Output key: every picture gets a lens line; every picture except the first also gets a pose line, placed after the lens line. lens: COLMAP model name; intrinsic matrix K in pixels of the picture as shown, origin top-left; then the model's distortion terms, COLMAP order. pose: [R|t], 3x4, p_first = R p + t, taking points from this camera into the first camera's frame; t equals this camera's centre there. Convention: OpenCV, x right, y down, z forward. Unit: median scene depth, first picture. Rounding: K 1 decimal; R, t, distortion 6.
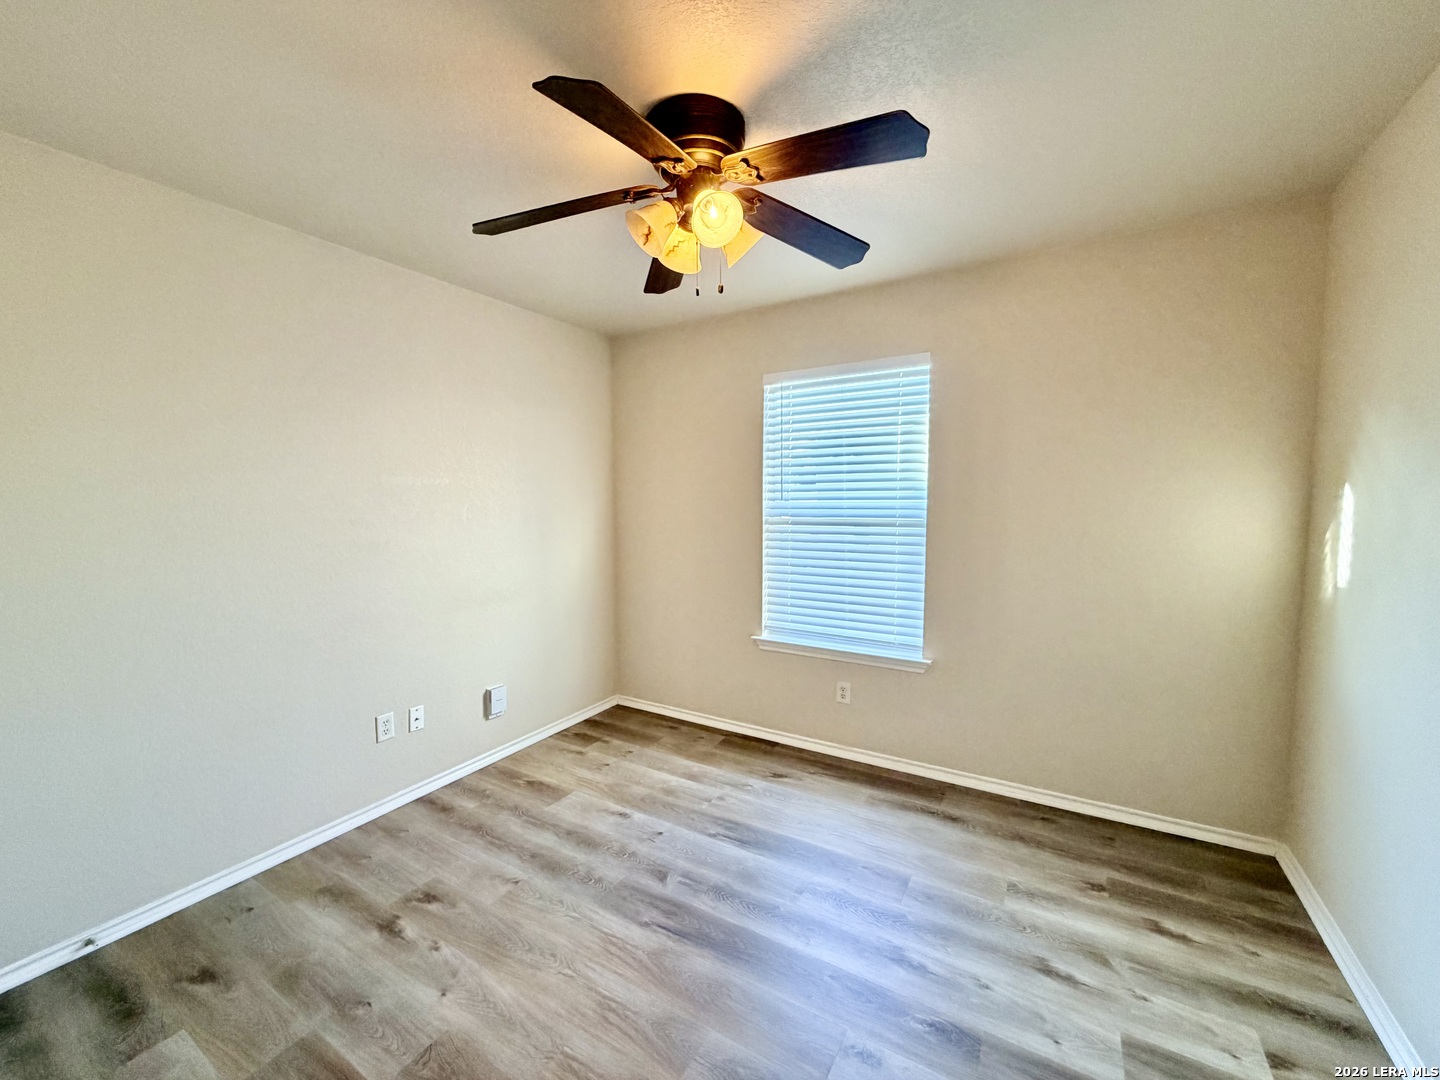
lens RADIAL K [[573.1, 0, 716.5], [0, 573.1, 540.4], [0, 0, 1]] dist [0.001088, 0.000015]
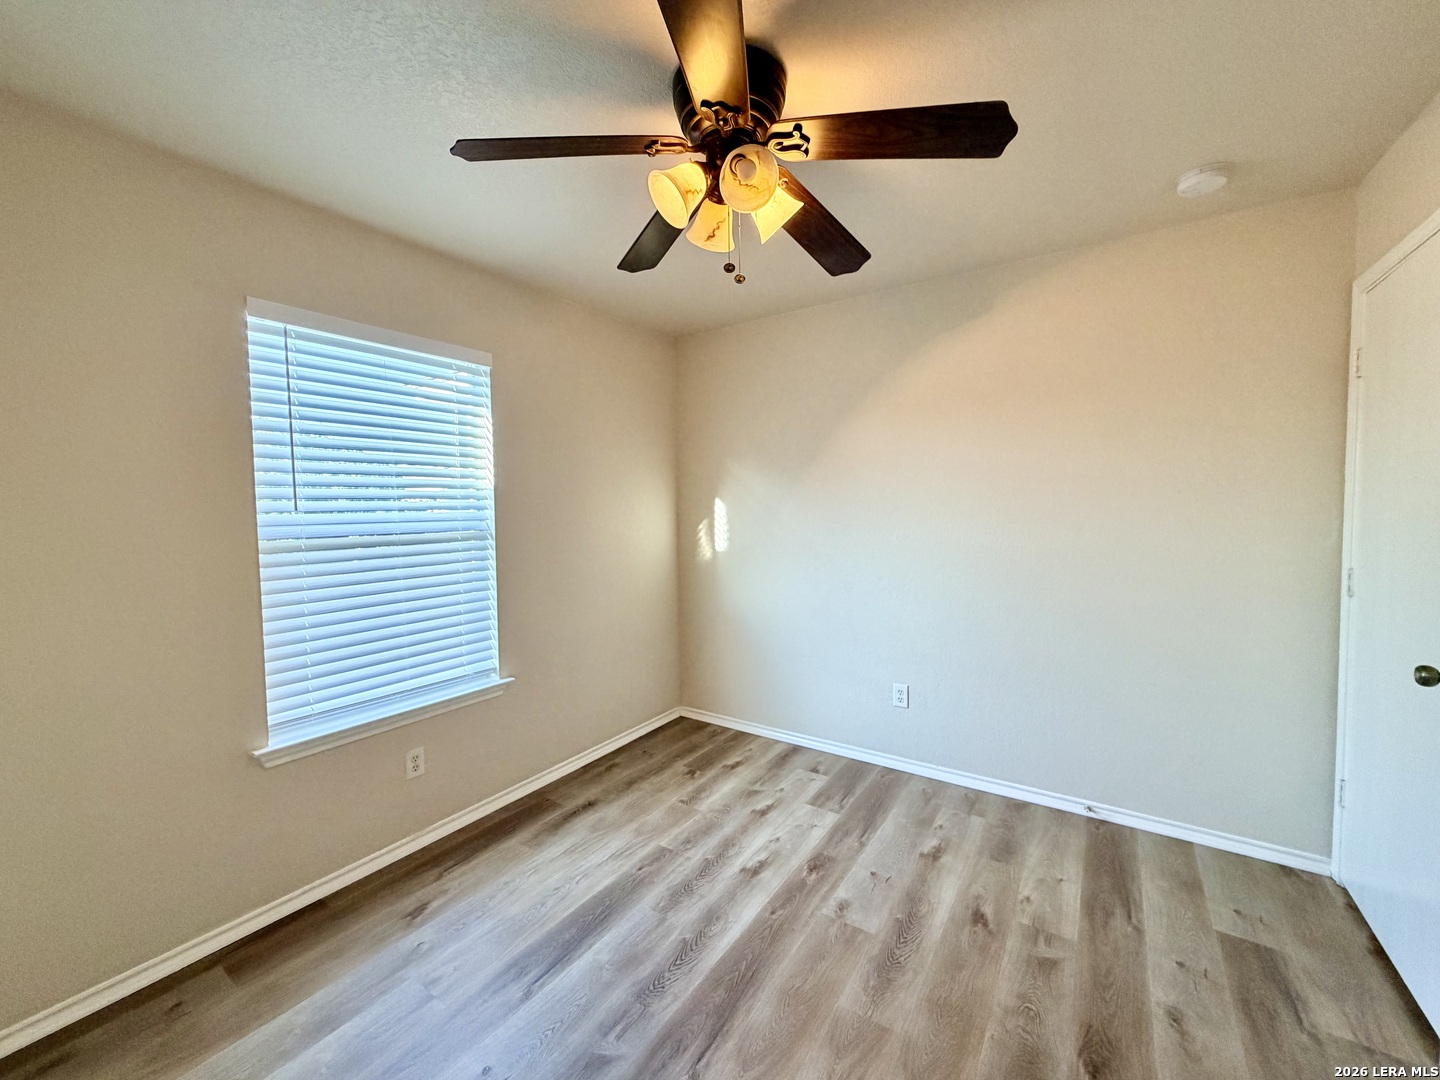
lens RADIAL K [[573.1, 0, 716.5], [0, 573.1, 540.4], [0, 0, 1]] dist [0.001088, 0.000015]
pose [[0.054479, -0.049782, 0.997273, -0.690893], [0.088103, 0.995101, 0.044861, -0.038350], [-0.994620, 0.085418, 0.058598, 0.733016]]
